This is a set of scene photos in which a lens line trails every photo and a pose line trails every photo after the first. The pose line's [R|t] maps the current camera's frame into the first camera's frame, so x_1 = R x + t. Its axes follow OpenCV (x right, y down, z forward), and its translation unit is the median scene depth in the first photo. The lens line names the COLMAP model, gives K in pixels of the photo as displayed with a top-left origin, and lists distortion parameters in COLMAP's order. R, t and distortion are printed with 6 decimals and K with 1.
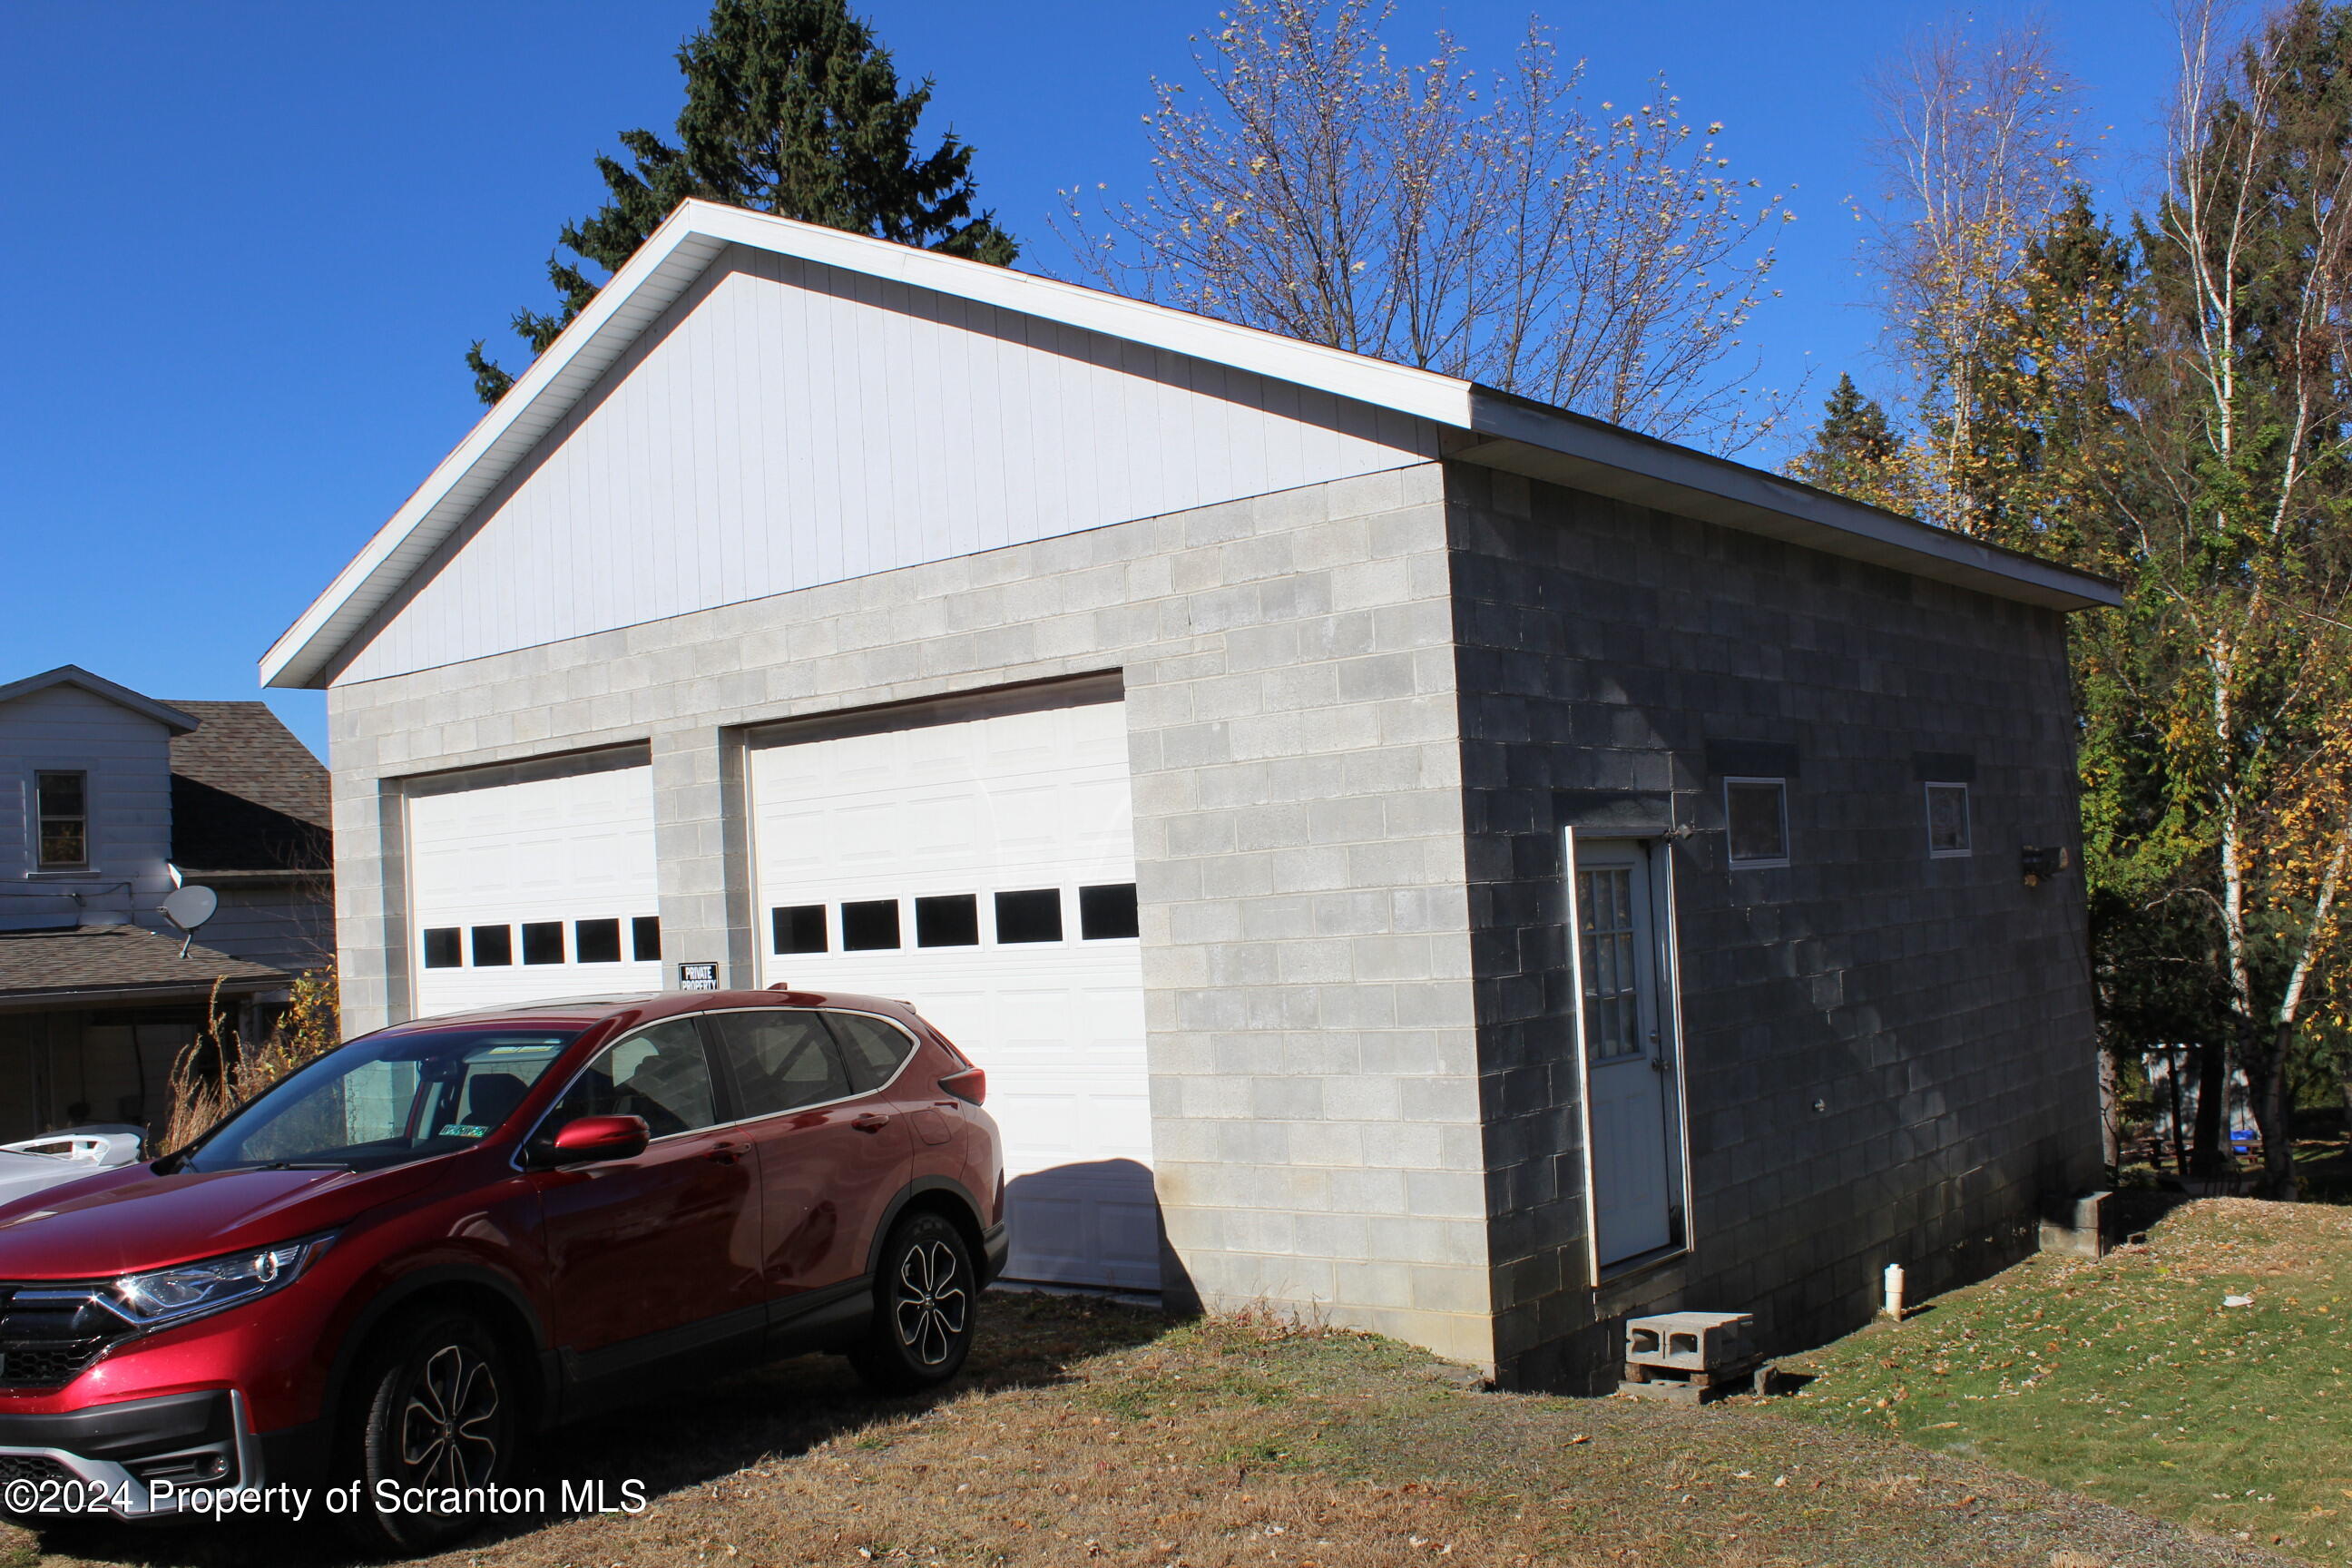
lens RADIAL K [[2155.7, 0, 1176.0], [0, 2155.7, 784.0], [0, 0, 1]] dist [-0.130444, 0.138028]
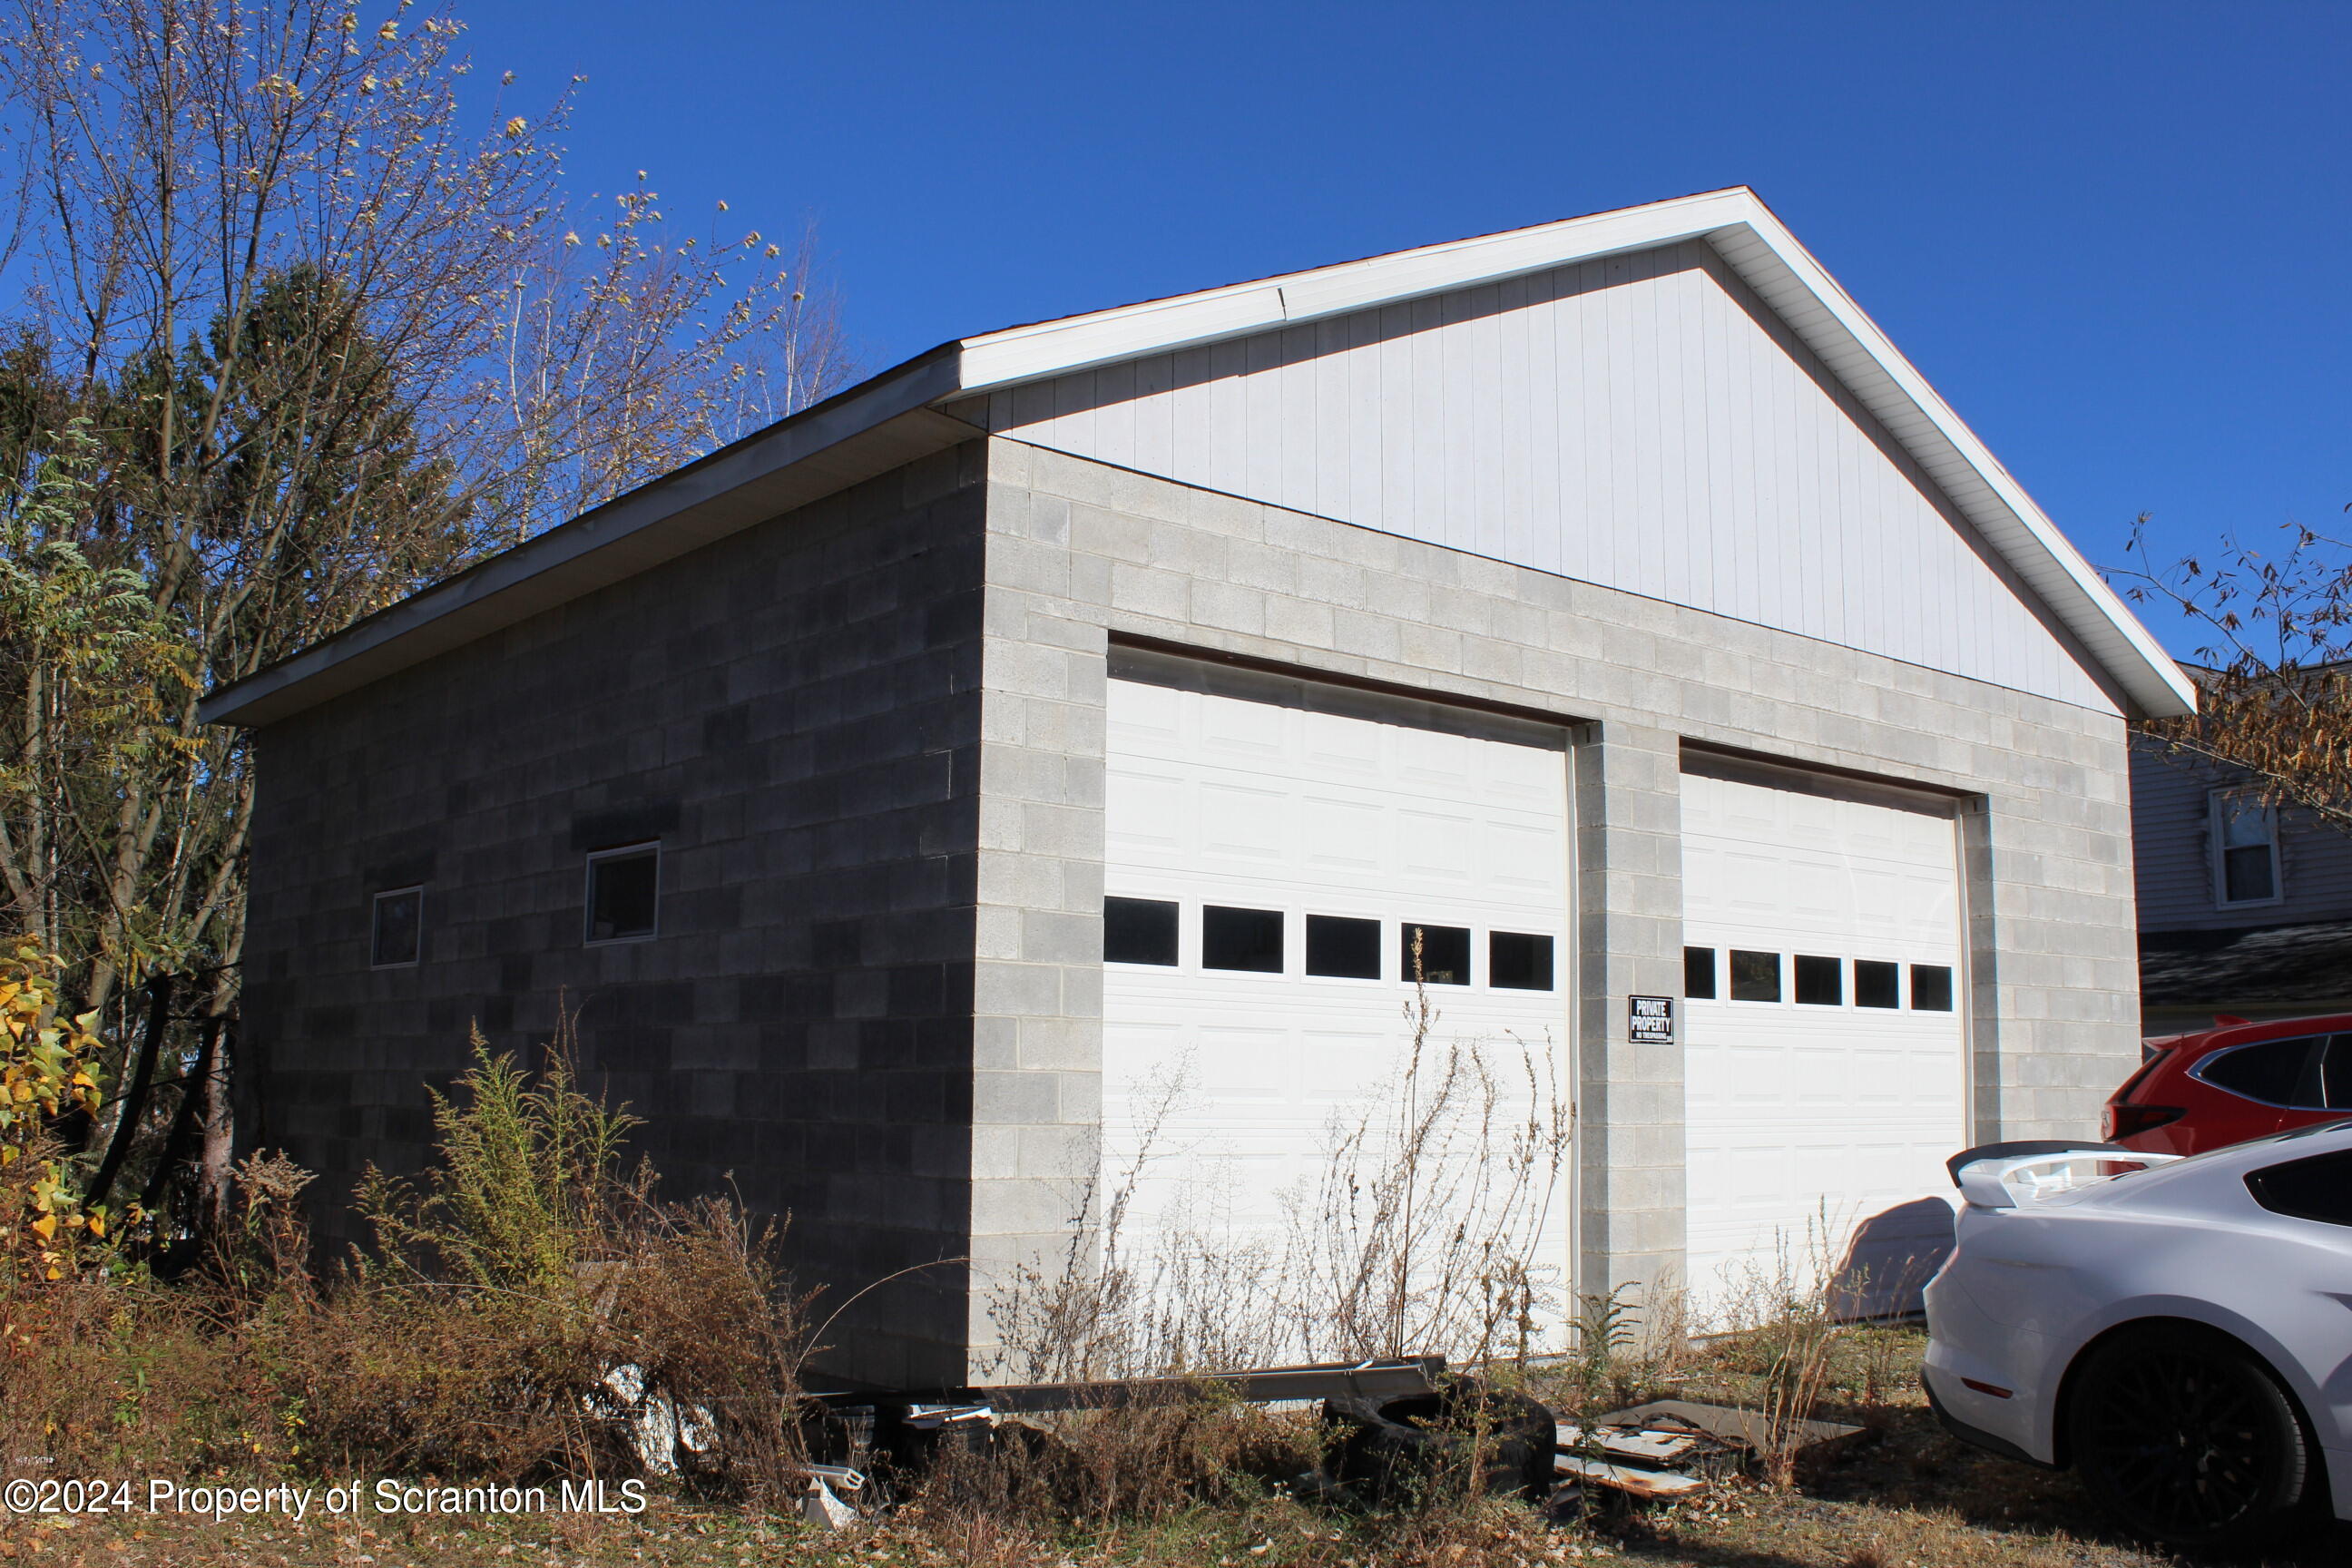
lens RADIAL K [[2155.7, 0, 1176.0], [0, 2155.7, 784.0], [0, 0, 1]] dist [-0.130444, 0.138028]
pose [[0.206207, 0.200190, 0.957811, -1.222753], [-0.080069, 0.979018, -0.187385, 0.195672], [-0.975227, -0.038051, 0.217910, 1.114440]]
